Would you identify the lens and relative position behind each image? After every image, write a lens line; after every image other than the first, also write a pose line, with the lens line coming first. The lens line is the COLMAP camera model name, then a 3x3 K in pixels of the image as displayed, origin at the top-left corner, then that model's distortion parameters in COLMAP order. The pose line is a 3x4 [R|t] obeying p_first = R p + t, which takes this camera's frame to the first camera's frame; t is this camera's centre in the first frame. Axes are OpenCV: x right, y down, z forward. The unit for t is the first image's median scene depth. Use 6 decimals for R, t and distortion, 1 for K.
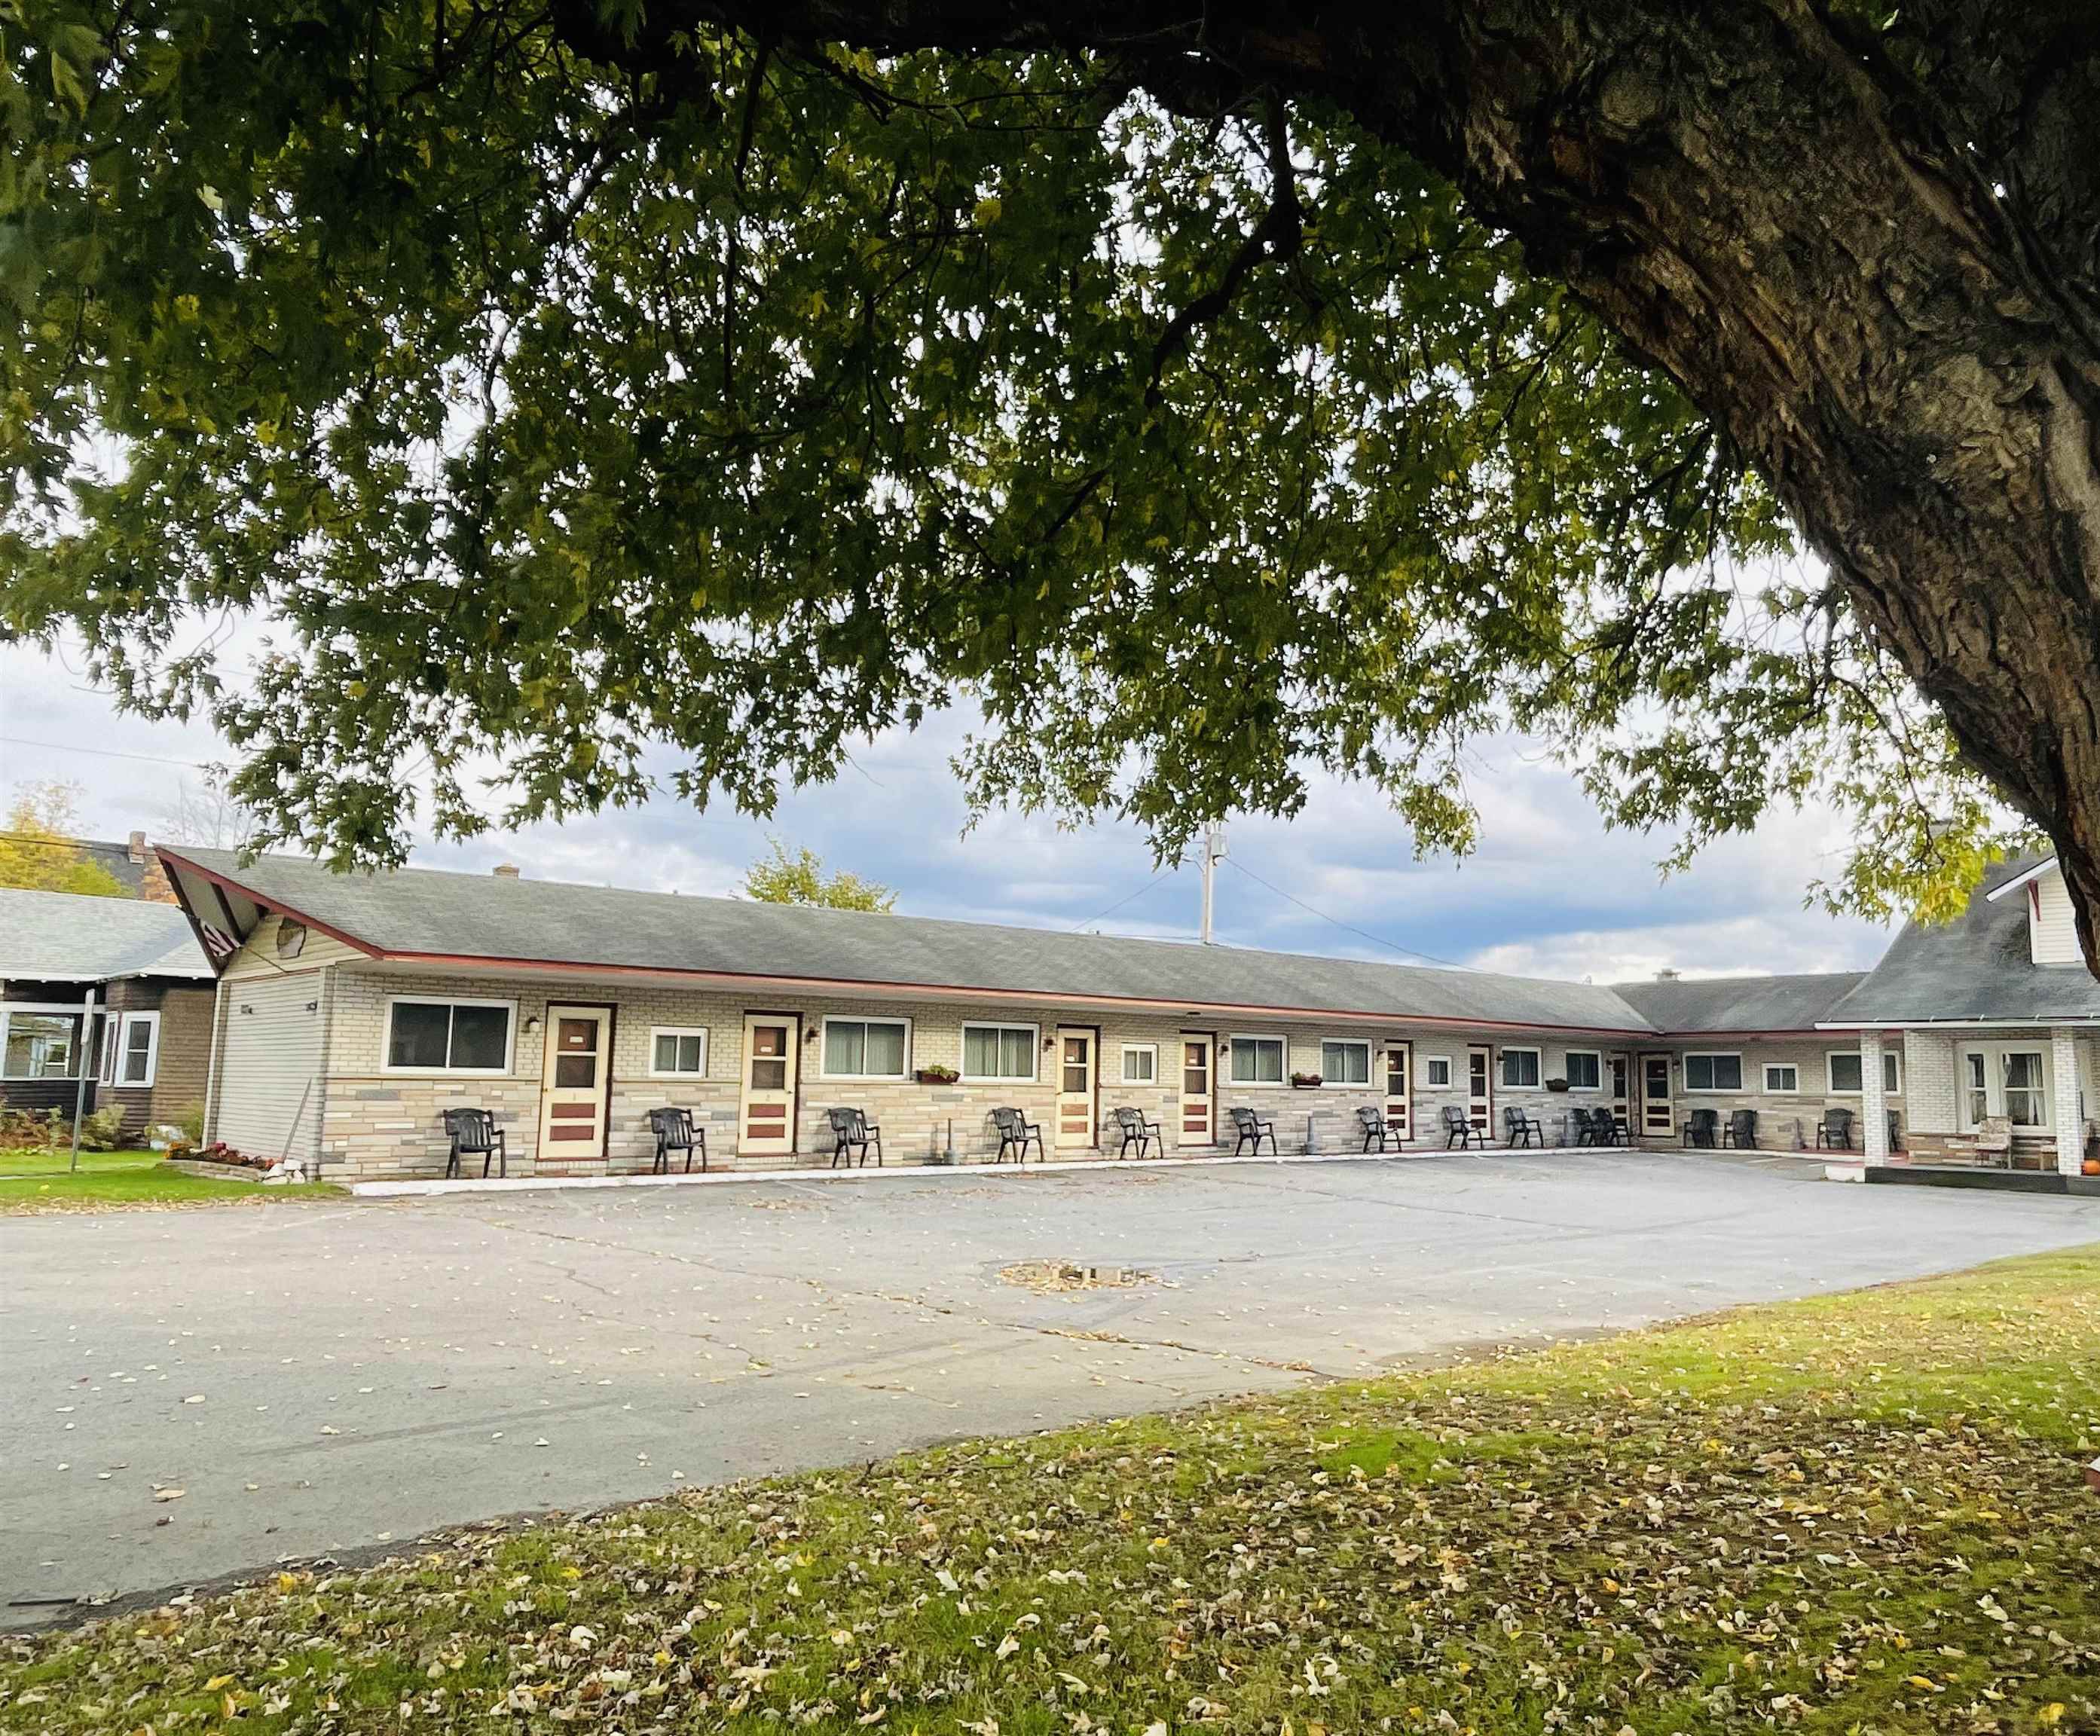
lens RADIAL K [[1555.6, 0, 1161.5], [0, 1555.6, 873.6], [0, 0, 1]] dist [0.003559, -0.005945]
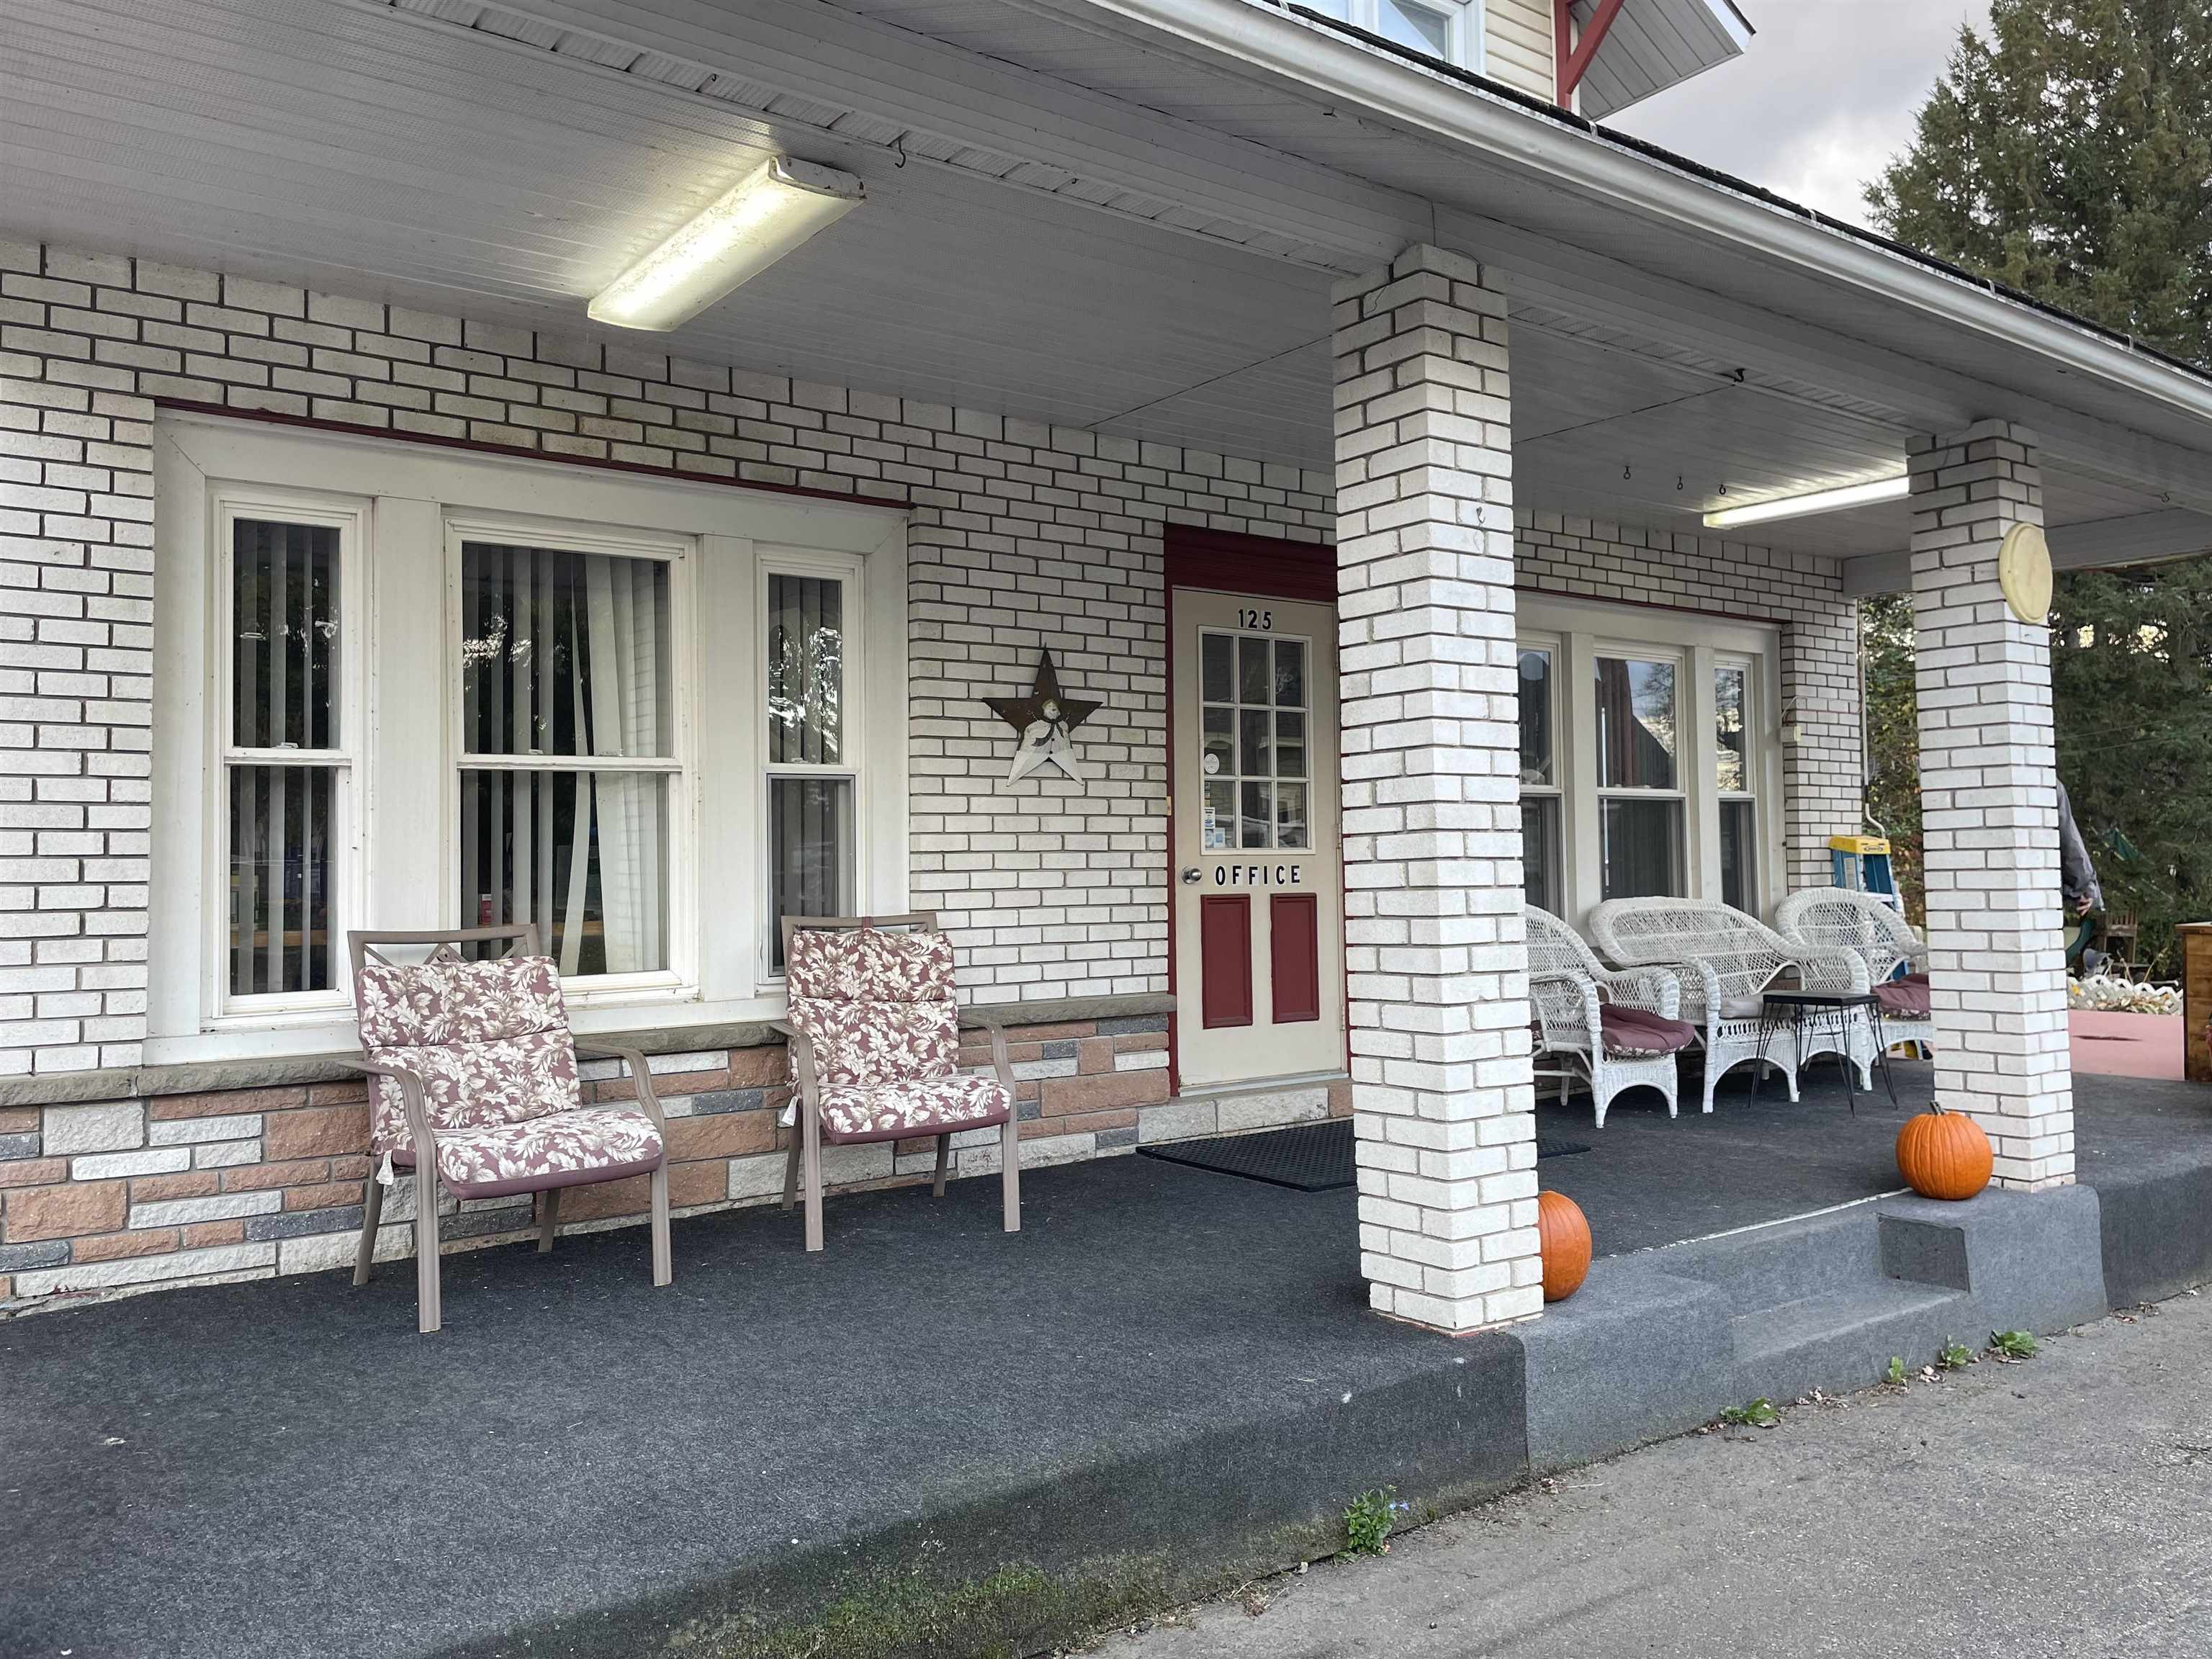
lens RADIAL K [[1684.3, 0, 1109.4], [0, 1684.3, 817.2], [0, 0, 1]] dist [0.113804, -0.160029]
pose [[0.164604, 0.009255, 0.986316, 0.512944], [-0.120490, 0.992656, 0.010794, 0.181591], [-0.978973, -0.120618, 0.164510, 1.223260]]
